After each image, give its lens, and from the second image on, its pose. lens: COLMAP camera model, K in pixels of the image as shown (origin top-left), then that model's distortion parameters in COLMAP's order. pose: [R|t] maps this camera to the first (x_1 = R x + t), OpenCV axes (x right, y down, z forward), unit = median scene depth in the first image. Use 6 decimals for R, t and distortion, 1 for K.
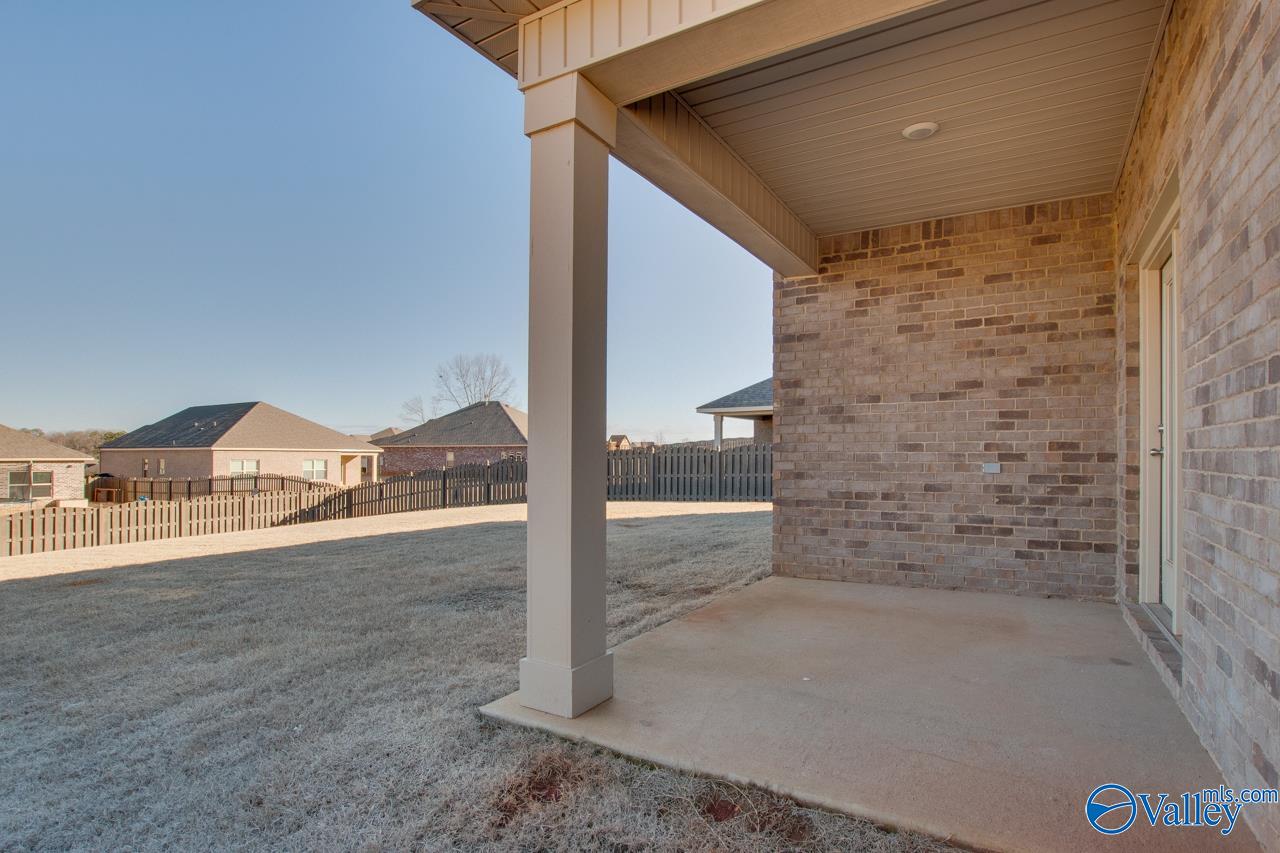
lens RADIAL K [[626.8, 0, 657.0], [0, 626.8, 448.4], [0, 0, 1]] dist [-0.031149, 0.004244]
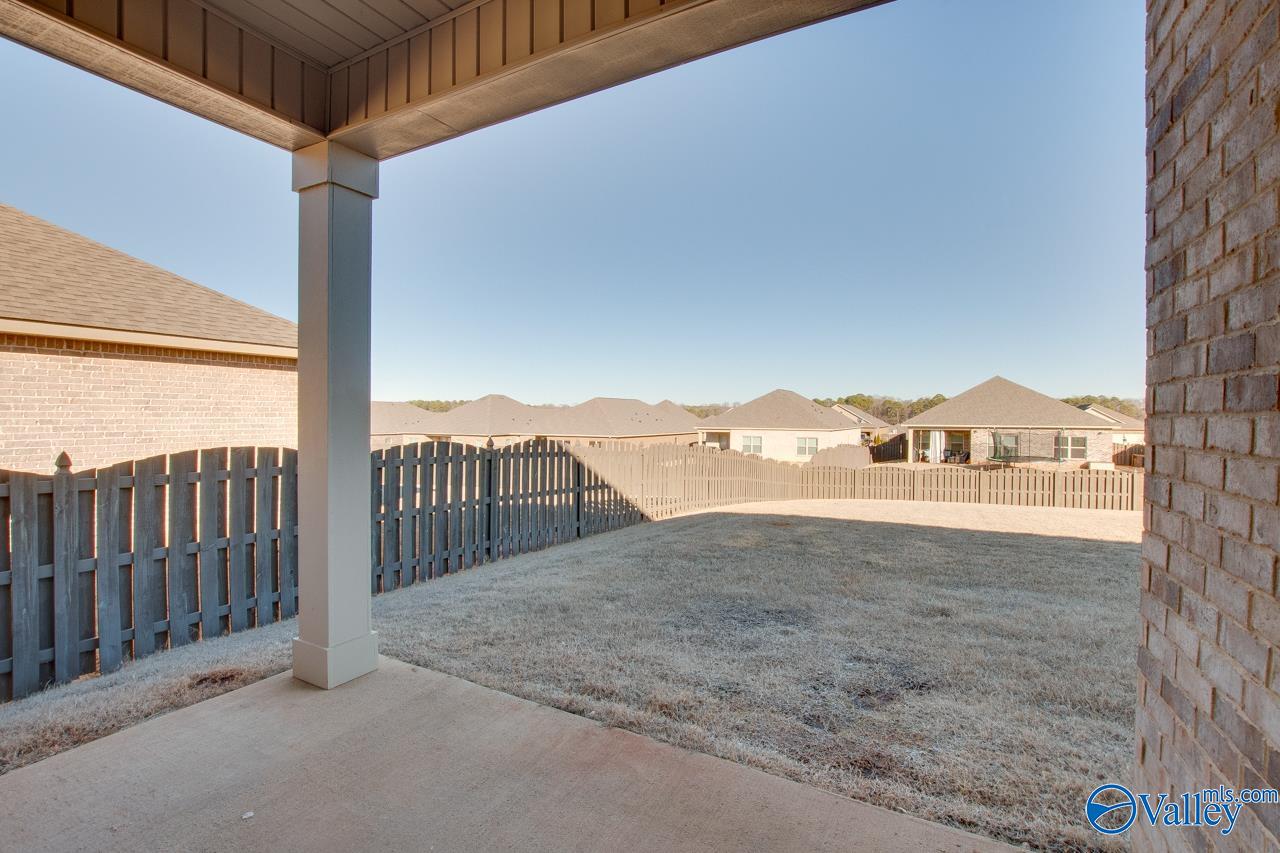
lens RADIAL K [[580.3, 0, 638.5], [0, 580.3, 423.3], [0, 0, 1]] dist [-0.034419, 0.006197]
pose [[0.036700, 0.009633, -0.999280, 0.122318], [0.004415, 0.999942, 0.009801, -0.006064], [0.999317, -0.004772, 0.036656, 0.203864]]
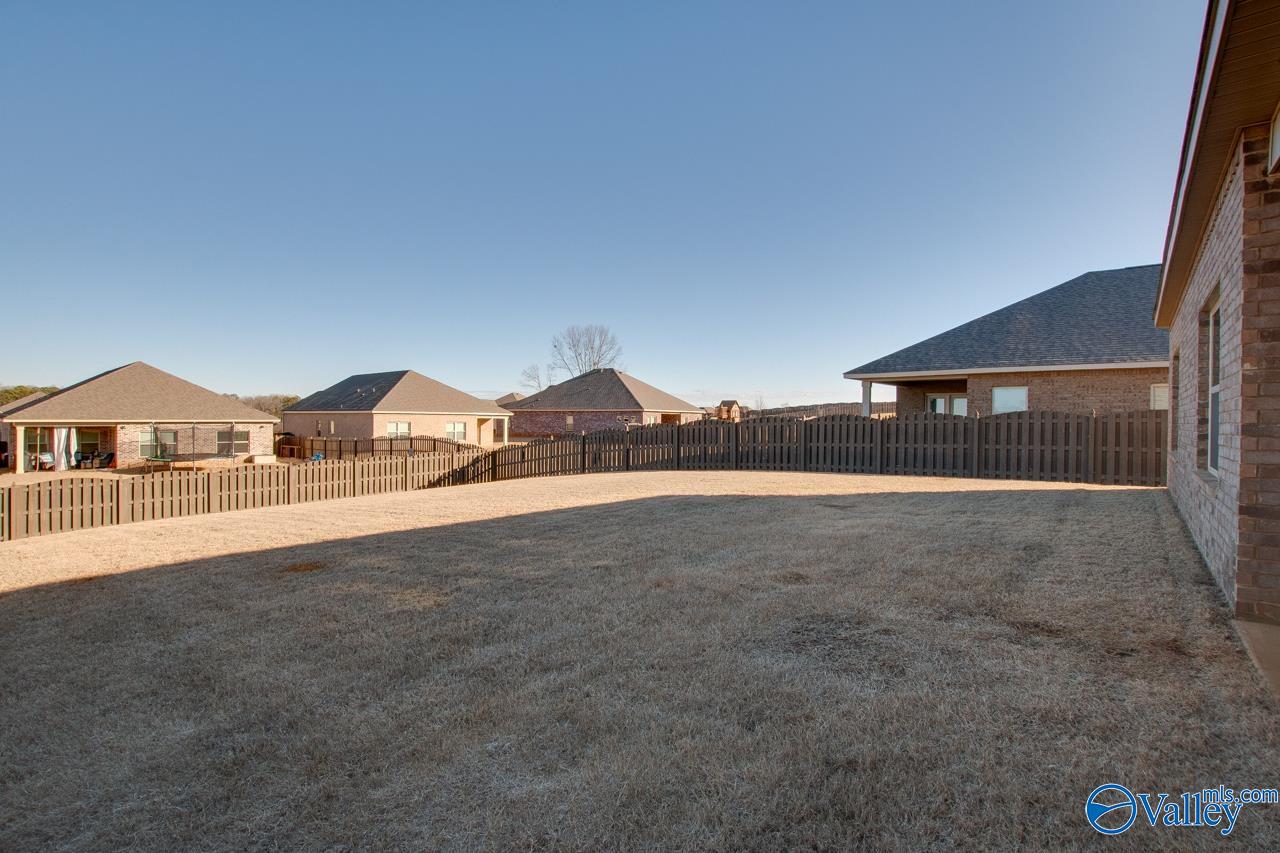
lens RADIAL K [[589.8, 0, 643.1], [0, 589.8, 425.4], [0, 0, 1]] dist [-0.030434, 0.004410]
pose [[0.983550, 0.009709, -0.180373, -0.089339], [-0.005798, 0.999737, 0.022198, -0.004345], [0.180541, -0.020787, 0.983348, 0.074993]]
